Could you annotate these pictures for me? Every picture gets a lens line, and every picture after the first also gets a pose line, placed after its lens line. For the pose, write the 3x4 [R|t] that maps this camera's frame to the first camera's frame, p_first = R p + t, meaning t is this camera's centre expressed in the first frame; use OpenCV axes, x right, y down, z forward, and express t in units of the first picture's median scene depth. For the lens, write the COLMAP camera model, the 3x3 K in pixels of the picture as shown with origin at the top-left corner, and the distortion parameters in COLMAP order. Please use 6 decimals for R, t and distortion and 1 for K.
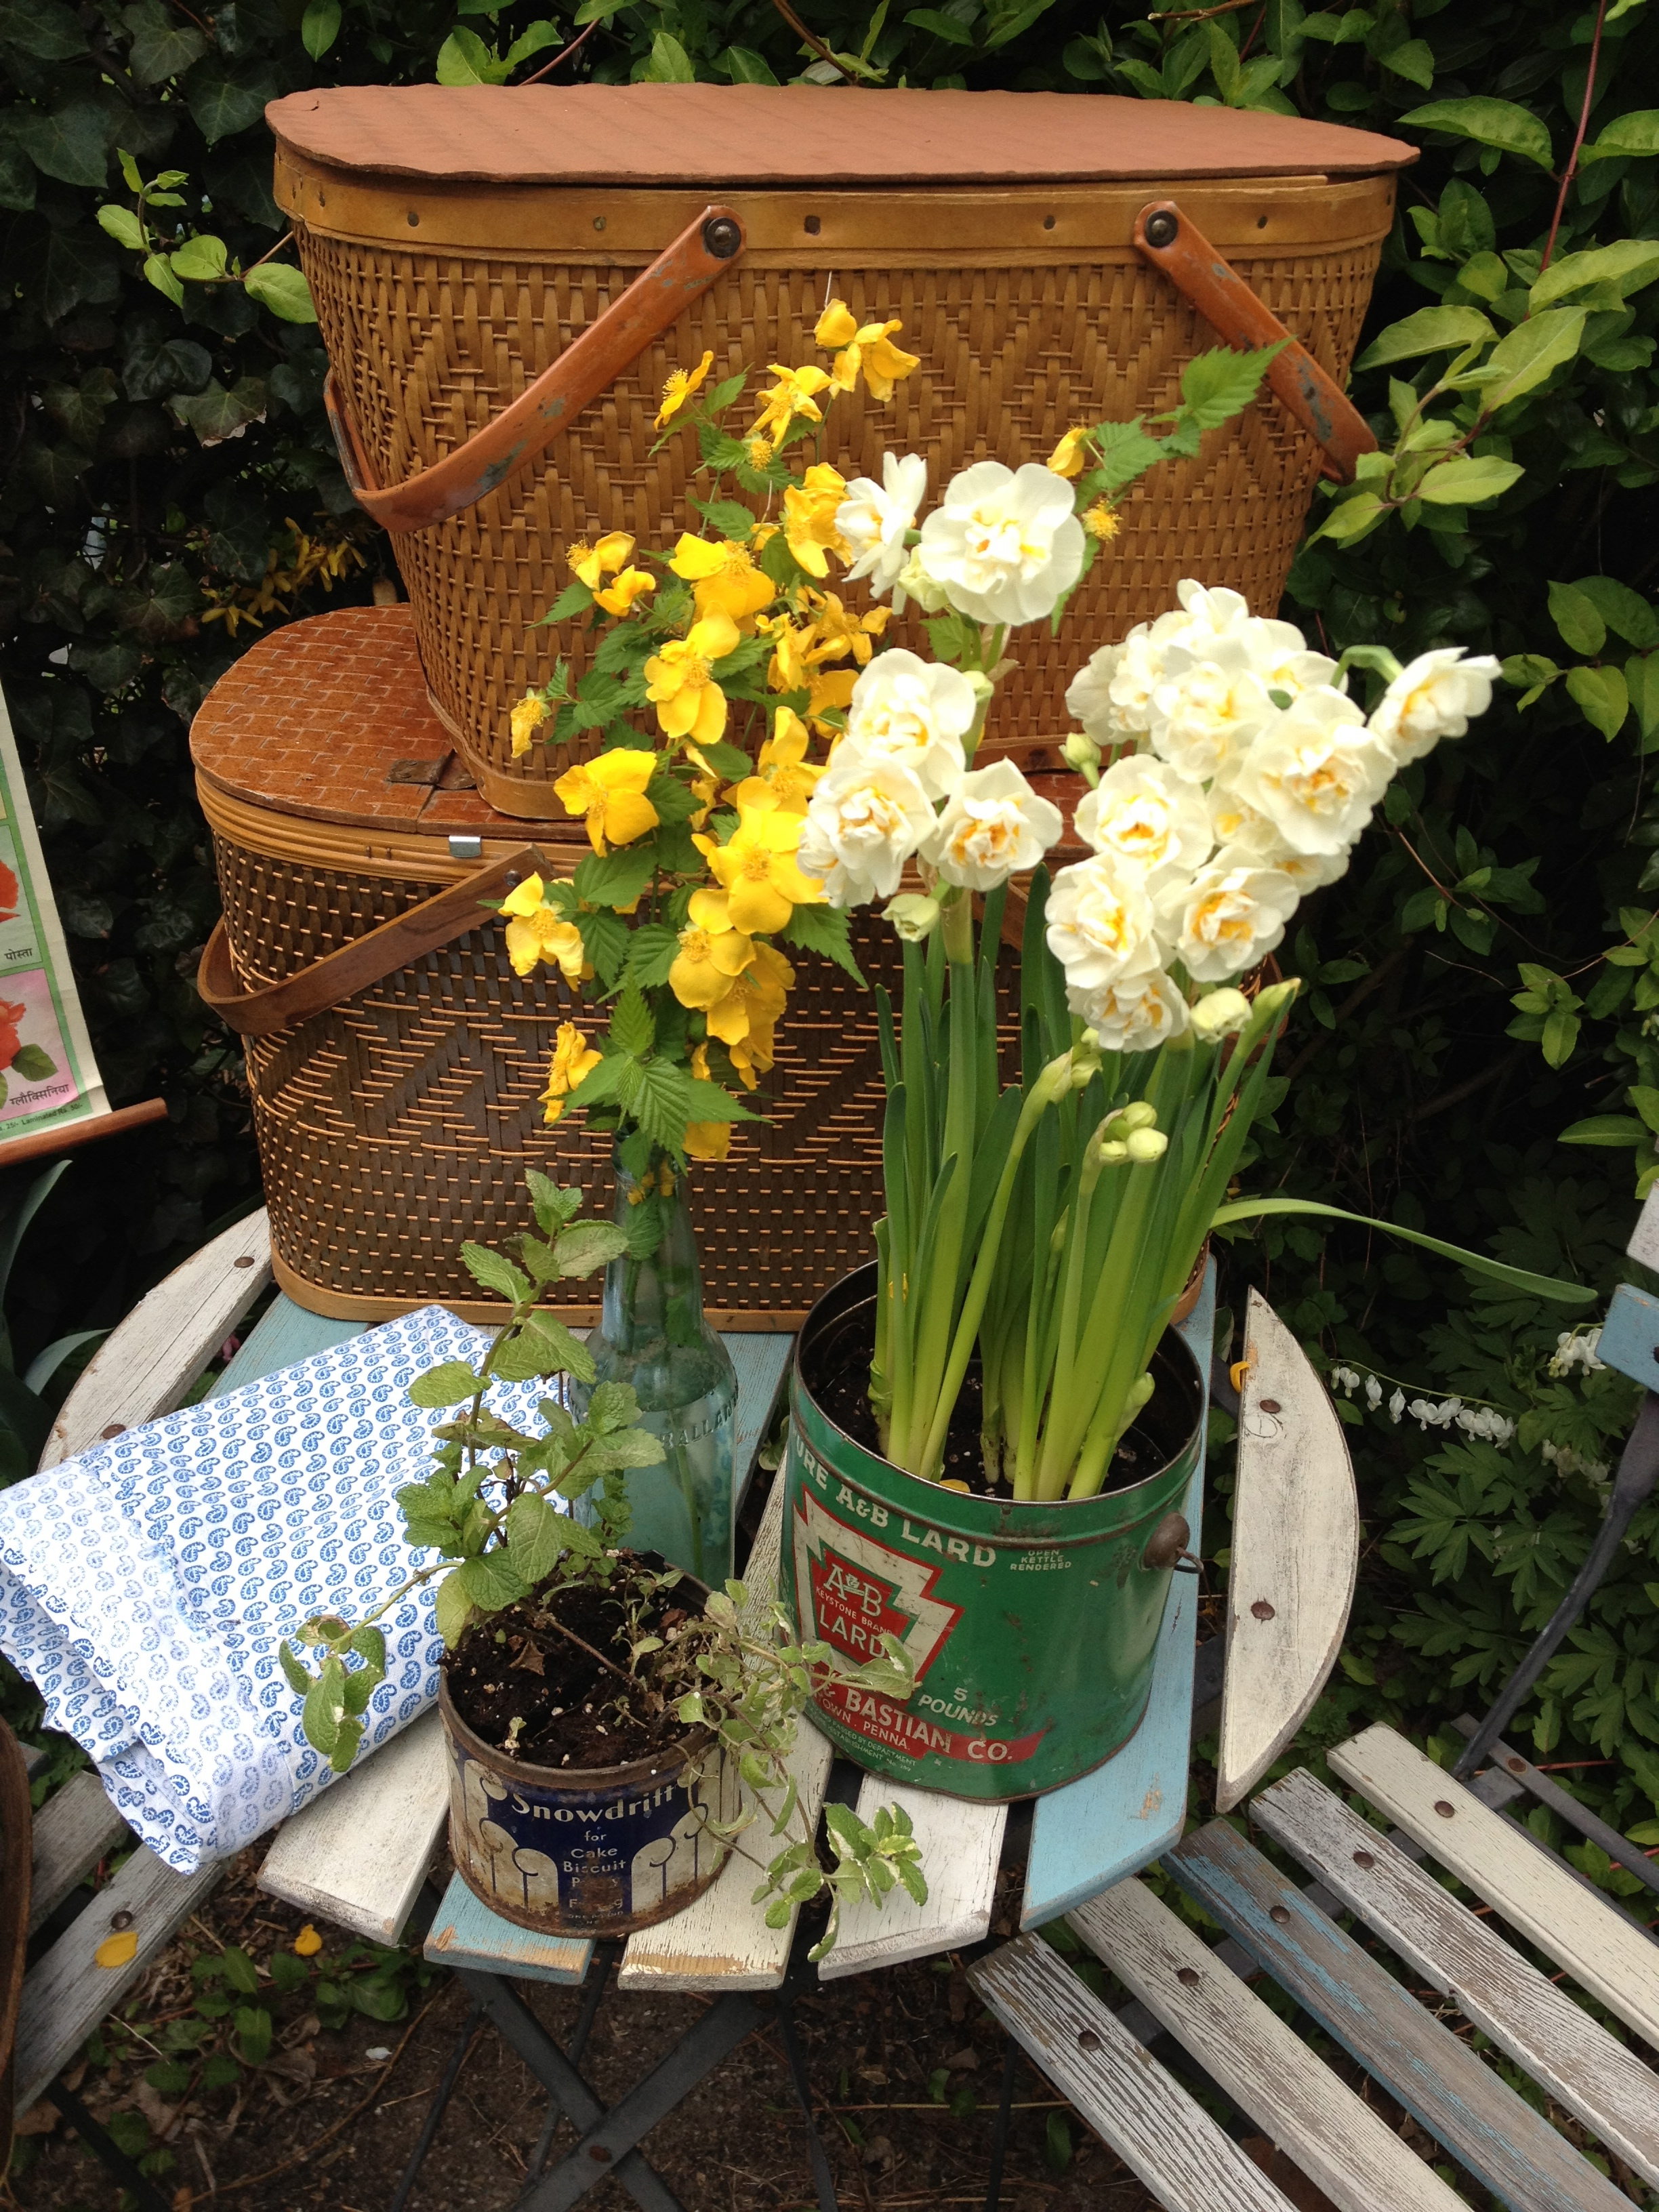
lens RADIAL K [[2110.0, 0, 884.5], [0, 2110.0, 1110.7], [0, 0, 1]] dist [0.105367, -0.268976]
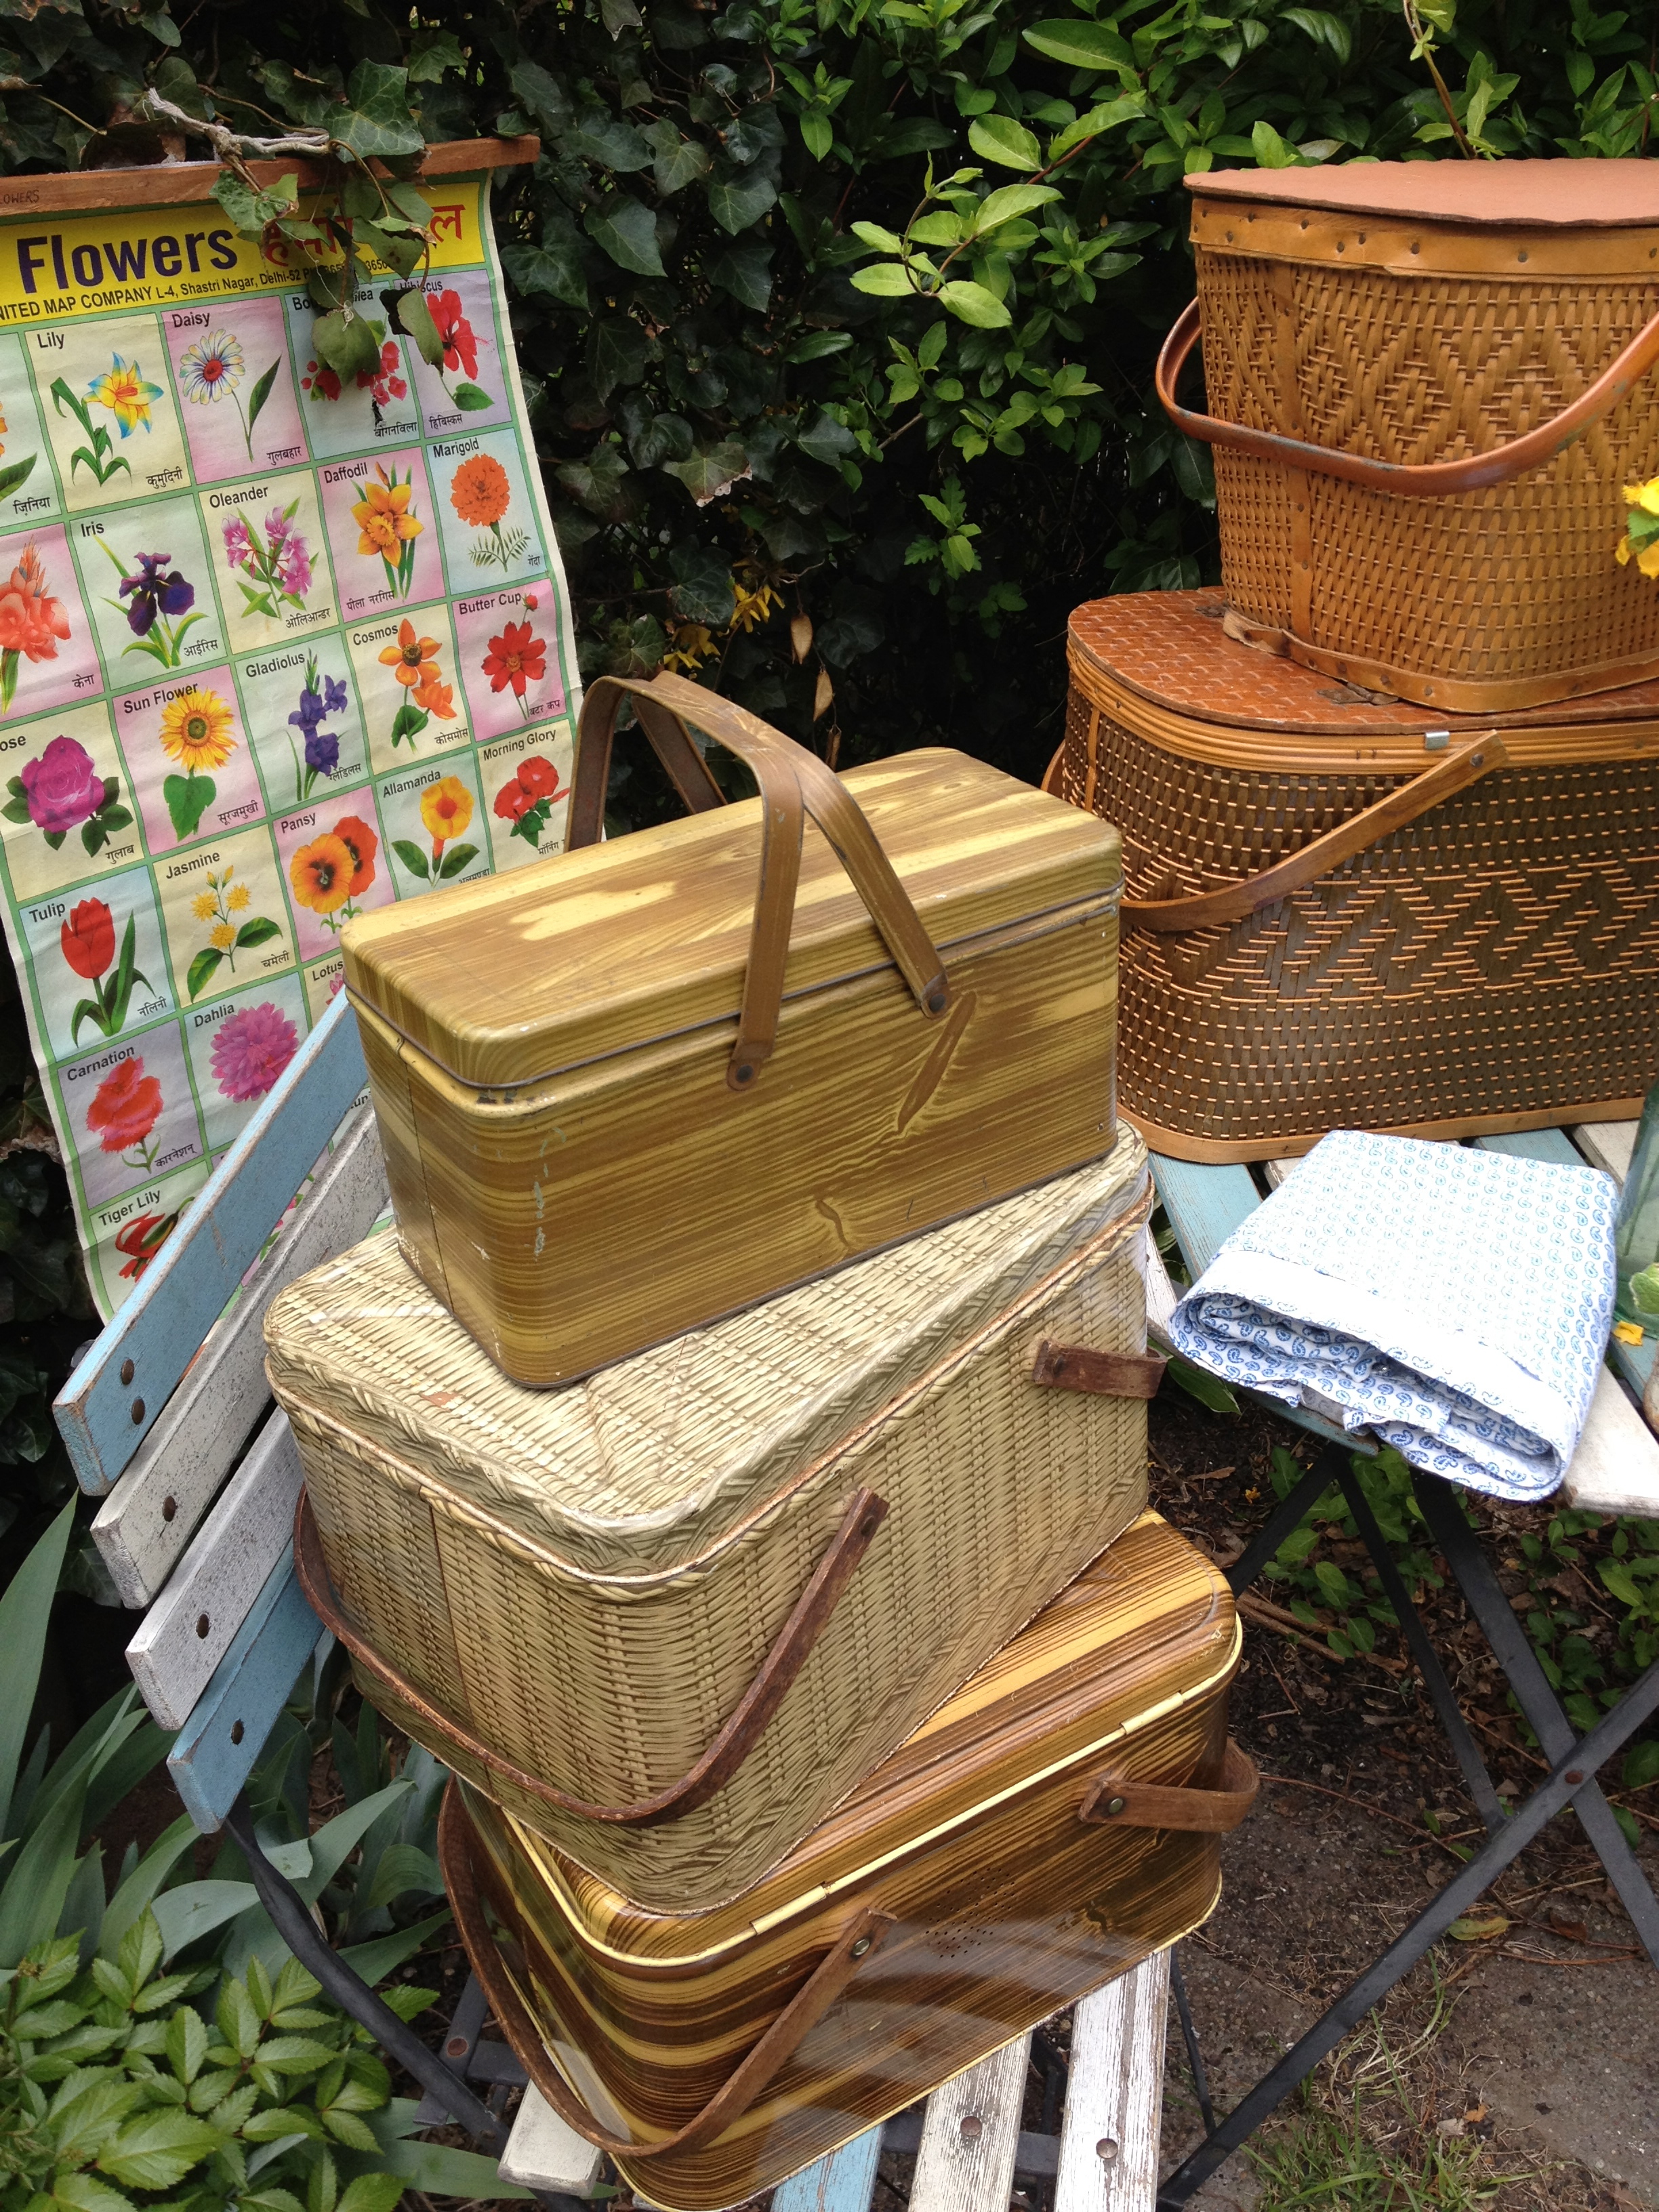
lens RADIAL K [[2110.0, 0, 884.5], [0, 2110.0, 1110.7], [0, 0, 1]] dist [0.105367, -0.268976]
pose [[0.969511, -0.137509, 0.202830, -0.882763], [0.144596, 0.989279, -0.020474, 0.082332], [-0.197840, 0.049178, 0.979000, -0.205223]]
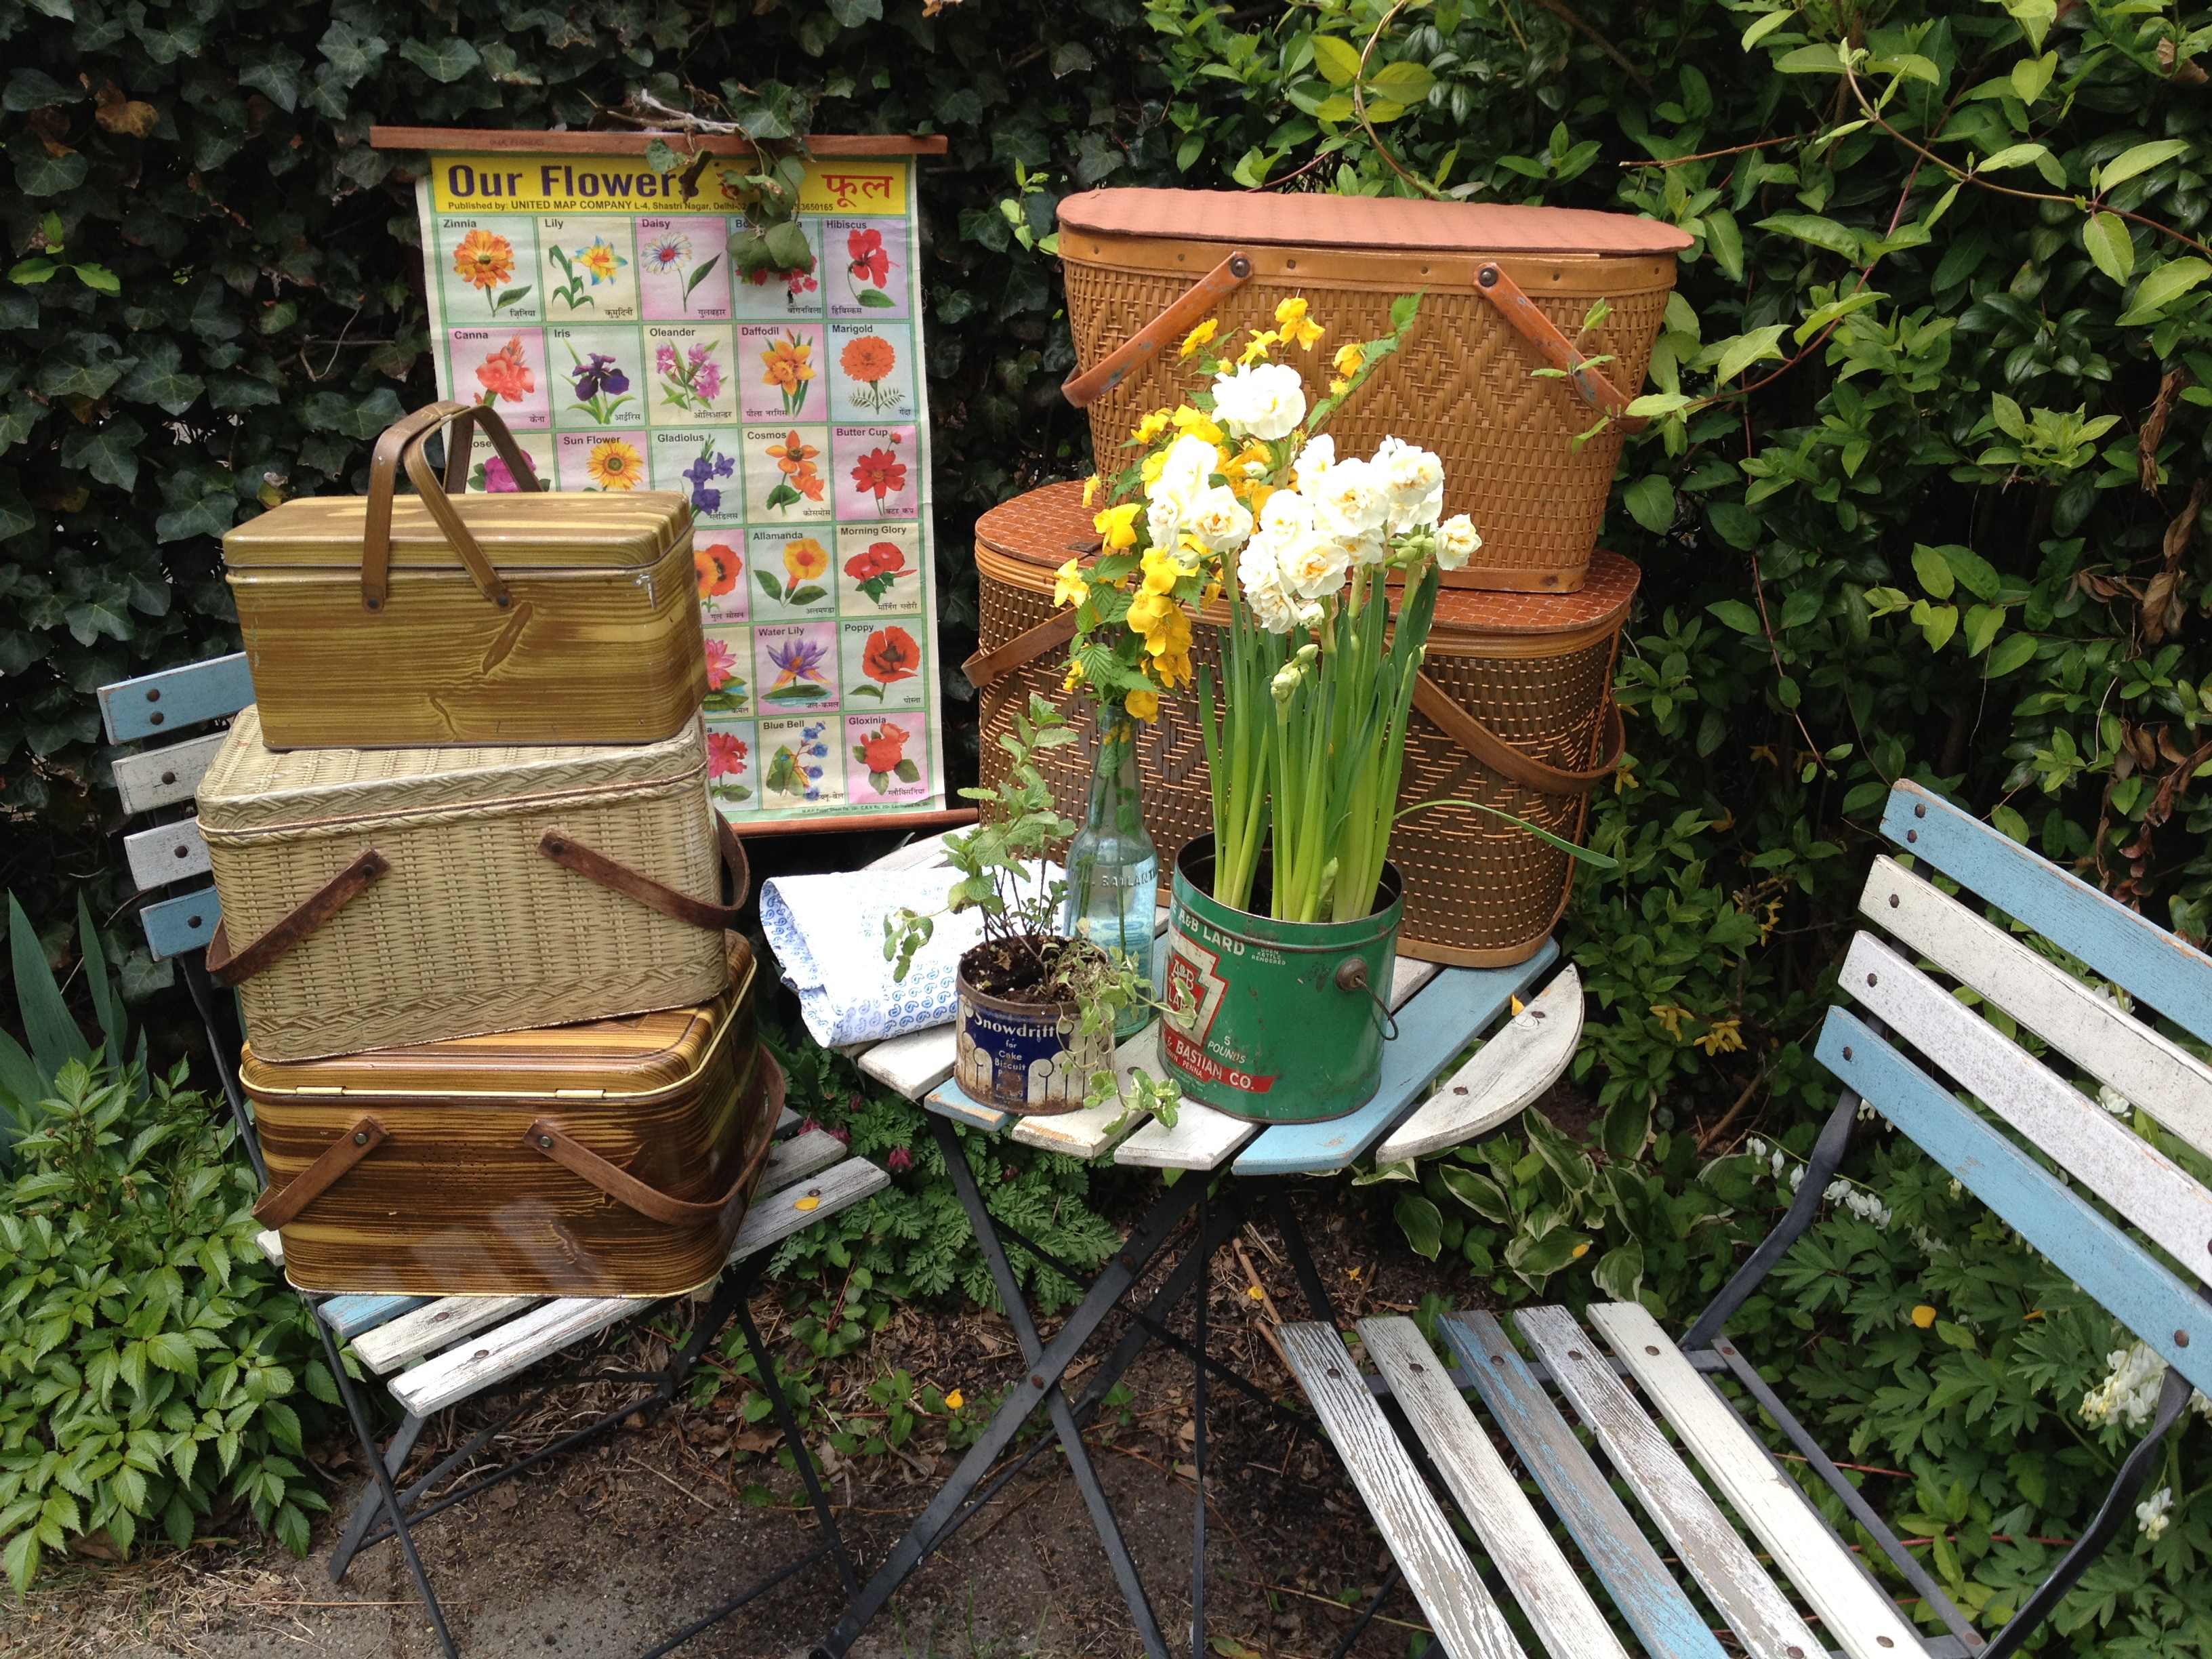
lens RADIAL K [[2110.0, 0, 1106.0], [0, 2110.0, 829.5], [0, 0, 1]] dist [0.105367, -0.268976]
pose [[0.924911, 0.143653, -0.351998, 0.522739], [-0.196957, 0.972986, -0.120440, 0.323241], [0.325188, 0.180725, 0.928219, -0.696063]]
